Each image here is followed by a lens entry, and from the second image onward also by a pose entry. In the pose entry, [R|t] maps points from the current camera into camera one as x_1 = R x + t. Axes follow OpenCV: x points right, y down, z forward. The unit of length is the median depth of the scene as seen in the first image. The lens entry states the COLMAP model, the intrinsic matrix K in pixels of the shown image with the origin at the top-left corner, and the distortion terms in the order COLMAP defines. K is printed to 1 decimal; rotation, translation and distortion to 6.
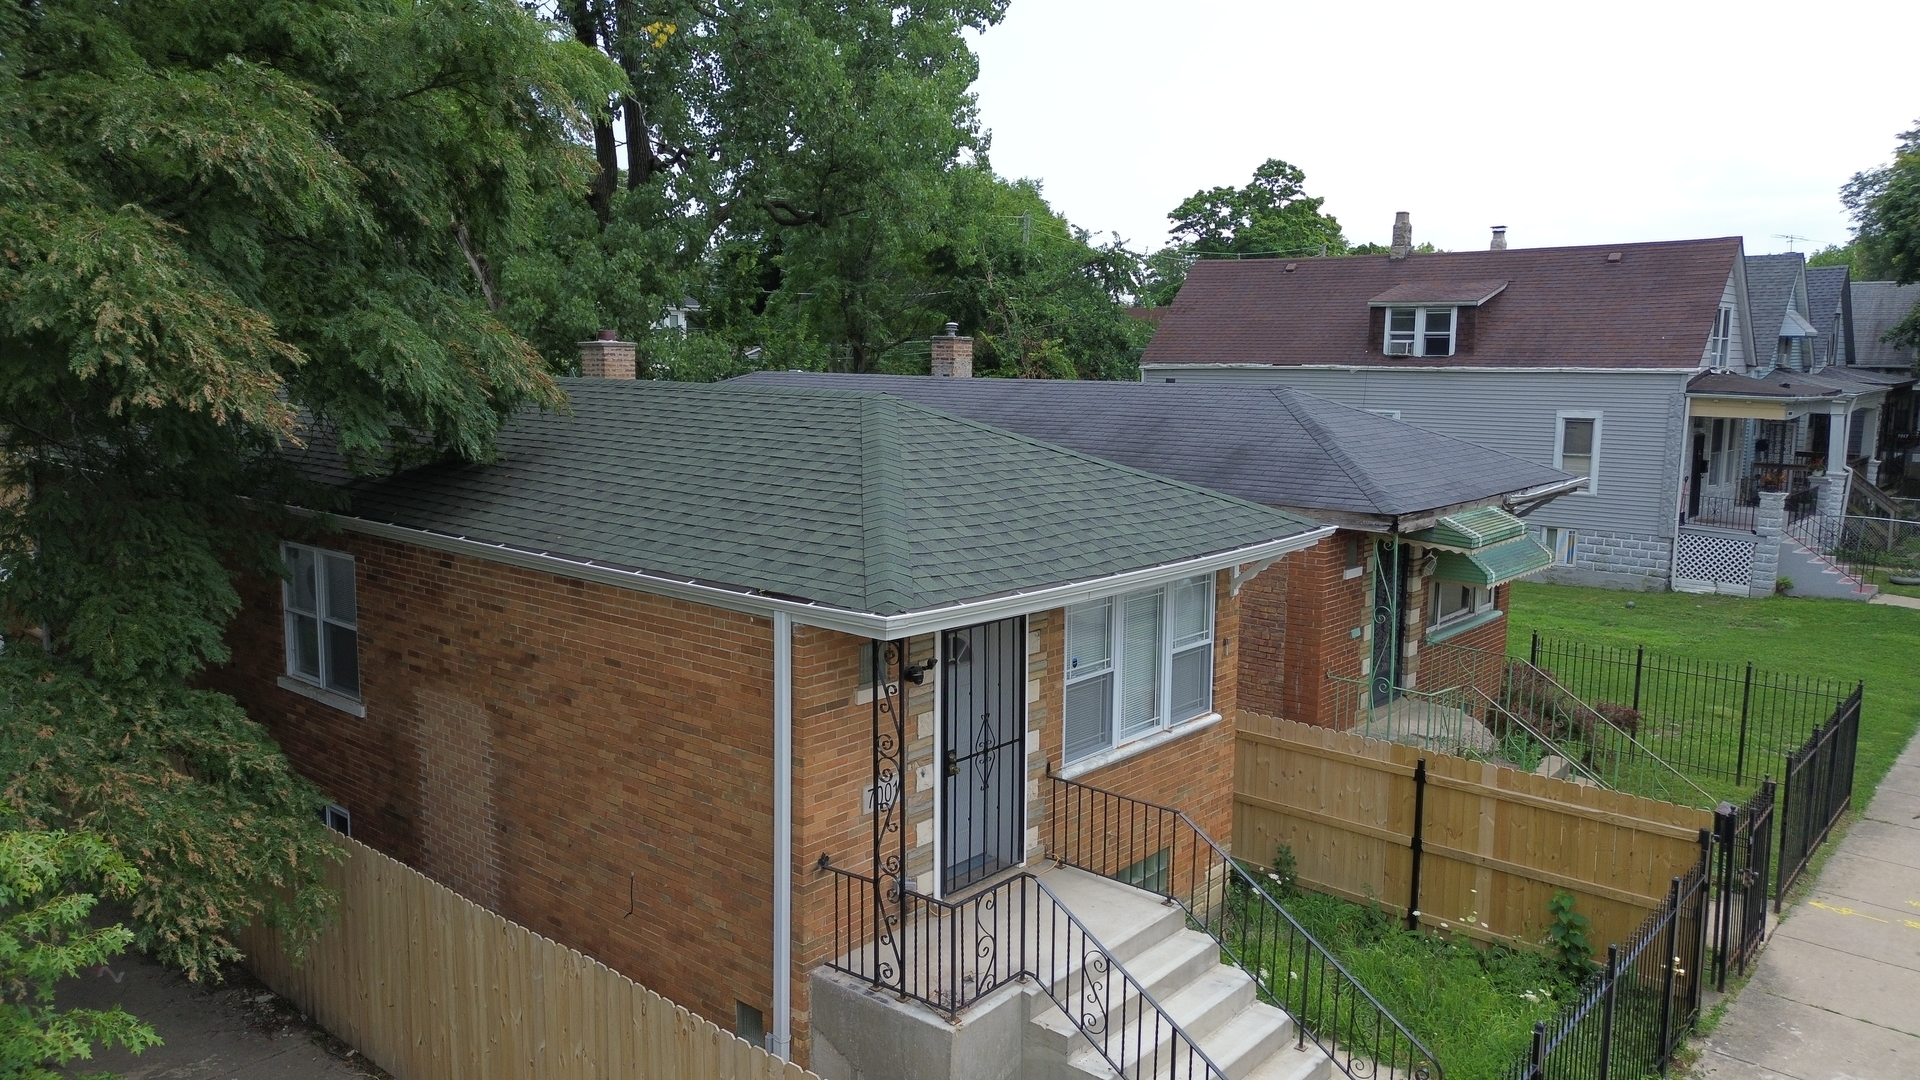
lens RADIAL K [[1363.2, 0, 955.2], [0, 1363.2, 525.5], [0, 0, 1]] dist [0.078256, -0.083514]
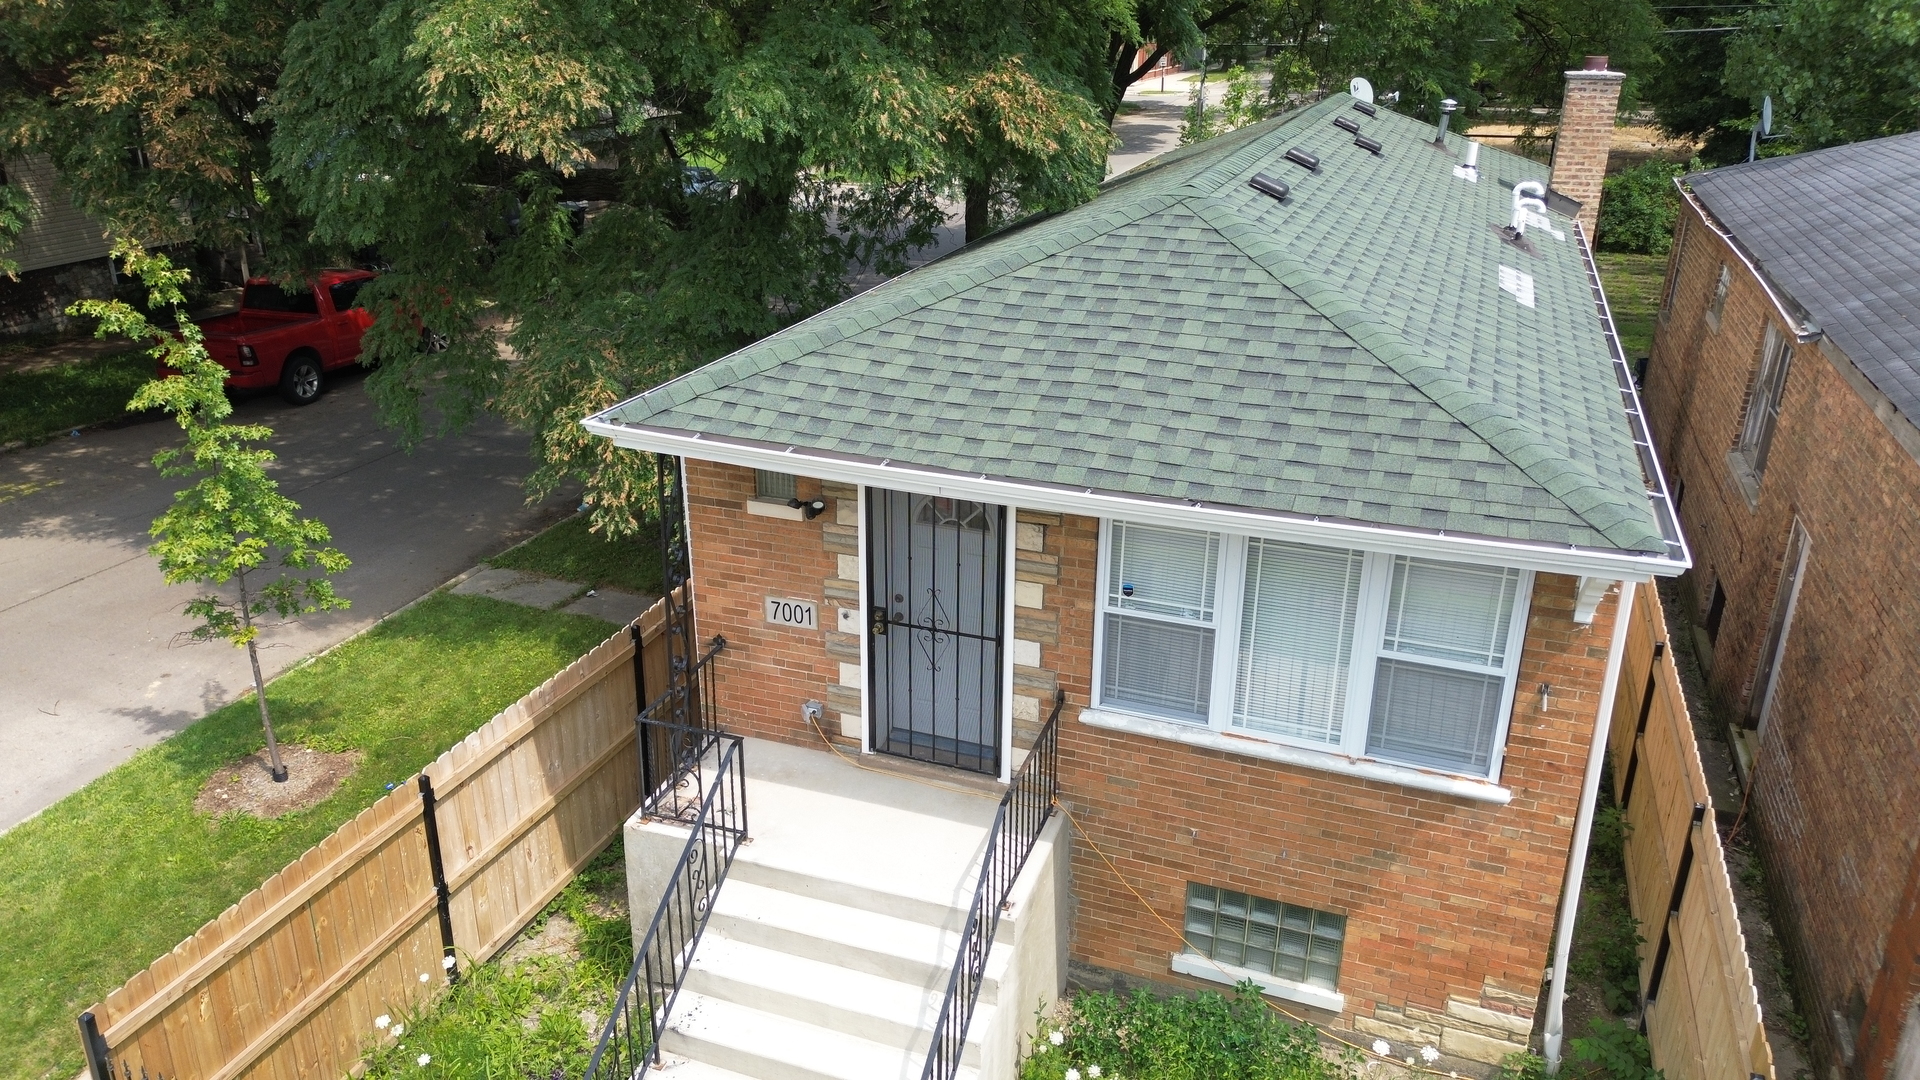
lens RADIAL K [[1363.2, 0, 958.9], [0, 1363.2, 529.8], [0, 0, 1]] dist [0.078256, -0.083514]
pose [[0.356922, 0.339581, -0.870225, 0.619620], [-0.128446, 0.940577, 0.314352, -0.136301], [0.925261, -0.000422, 0.379330, 0.567403]]
